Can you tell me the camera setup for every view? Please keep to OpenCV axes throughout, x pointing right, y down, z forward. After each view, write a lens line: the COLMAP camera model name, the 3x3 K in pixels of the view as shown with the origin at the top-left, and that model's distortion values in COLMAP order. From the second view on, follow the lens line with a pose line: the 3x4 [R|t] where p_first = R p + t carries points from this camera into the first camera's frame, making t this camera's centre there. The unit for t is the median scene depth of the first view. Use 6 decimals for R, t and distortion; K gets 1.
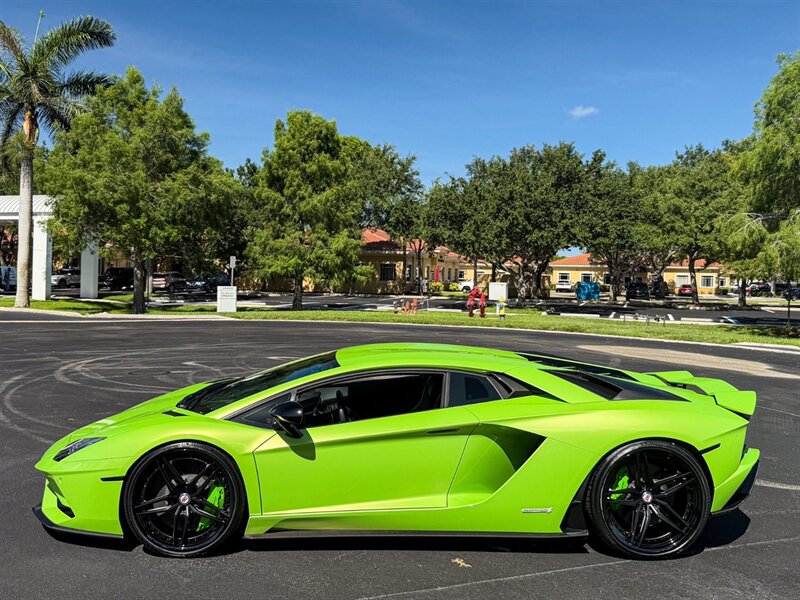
lens RADIAL K [[768.1, 0, 373.5], [0, 768.1, 323.4], [0, 0, 1]] dist [0.051375, 0.000000]
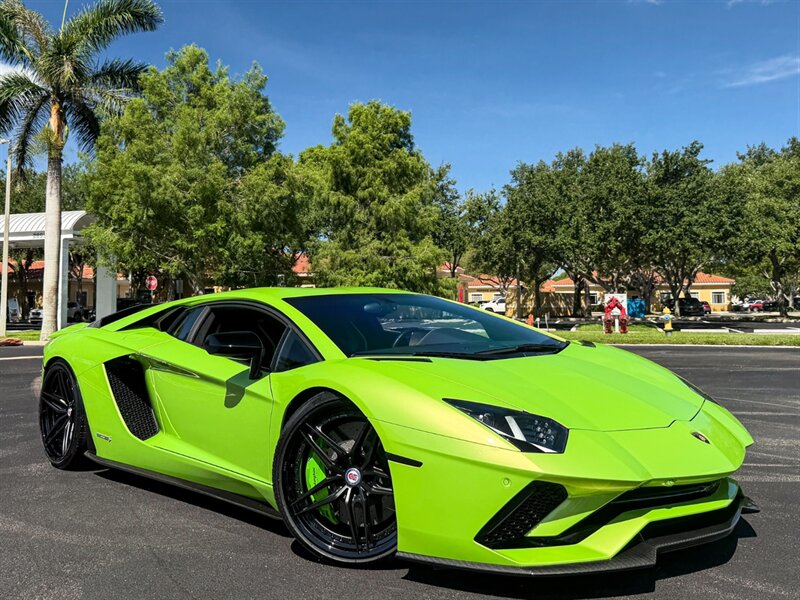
lens RADIAL K [[761.0, 0, 360.5], [0, 761.0, 312.5], [0, 0, 1]] dist [0.074709, 0.000000]
pose [[0.998888, -0.030438, 0.035992, -0.179800], [0.032289, 0.998125, -0.052008, 0.003039], [-0.034341, 0.053112, 0.997998, 0.205043]]
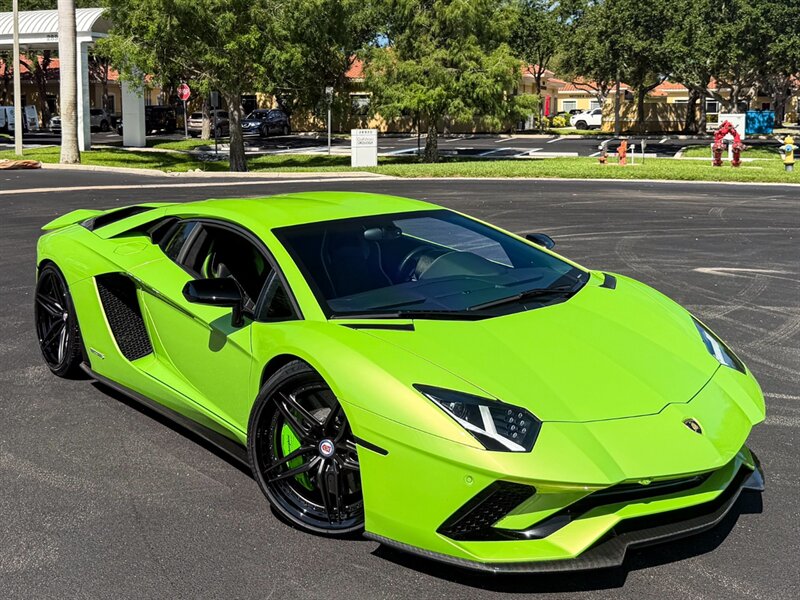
lens RADIAL K [[881.0, 0, 356.7], [0, 881.0, 247.2], [0, 0, 1]] dist [0.077373, 0.000000]
pose [[0.998674, -0.012870, -0.049855, -0.168532], [0.017387, 0.995677, 0.091246, -0.015630], [0.048465, -0.091992, 0.994580, 0.196793]]
